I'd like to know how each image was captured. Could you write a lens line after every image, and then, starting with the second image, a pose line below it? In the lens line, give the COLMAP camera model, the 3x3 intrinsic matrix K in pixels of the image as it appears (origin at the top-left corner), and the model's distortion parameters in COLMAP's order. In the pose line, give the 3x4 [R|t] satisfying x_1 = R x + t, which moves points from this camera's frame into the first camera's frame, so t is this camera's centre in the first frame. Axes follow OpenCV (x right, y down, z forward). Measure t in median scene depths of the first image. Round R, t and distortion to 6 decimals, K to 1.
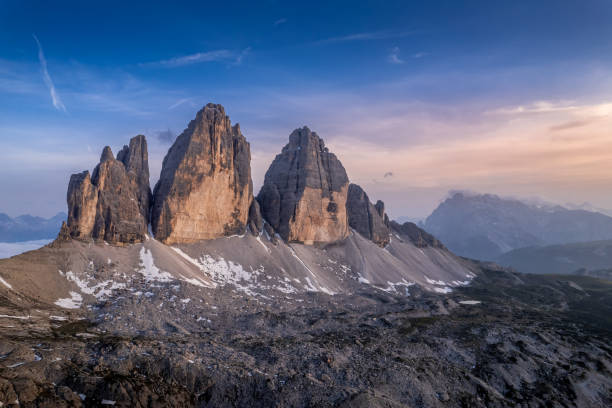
lens RADIAL K [[391.9, 0, 306.0], [0, 391.9, 204.0], [0, 0, 1]] dist [-0.051670, 0.001210]
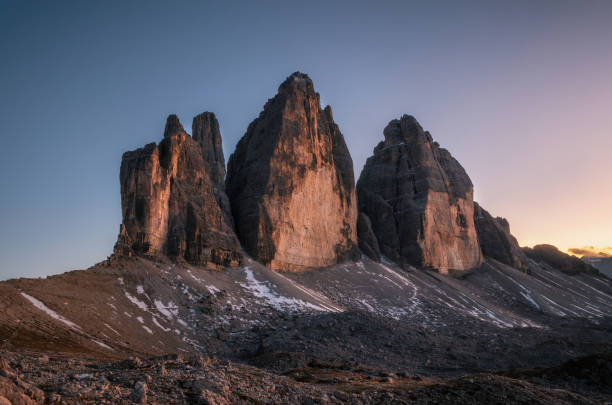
lens RADIAL K [[452.3, 0, 306.0], [0, 452.3, 202.5], [0, 0, 1]] dist [0.000427, -0.001178]
pose [[0.994135, -0.081715, 0.070844, -0.305374], [0.093693, 0.977920, -0.186798, 0.119249], [-0.054016, 0.192340, 0.979841, 0.255400]]
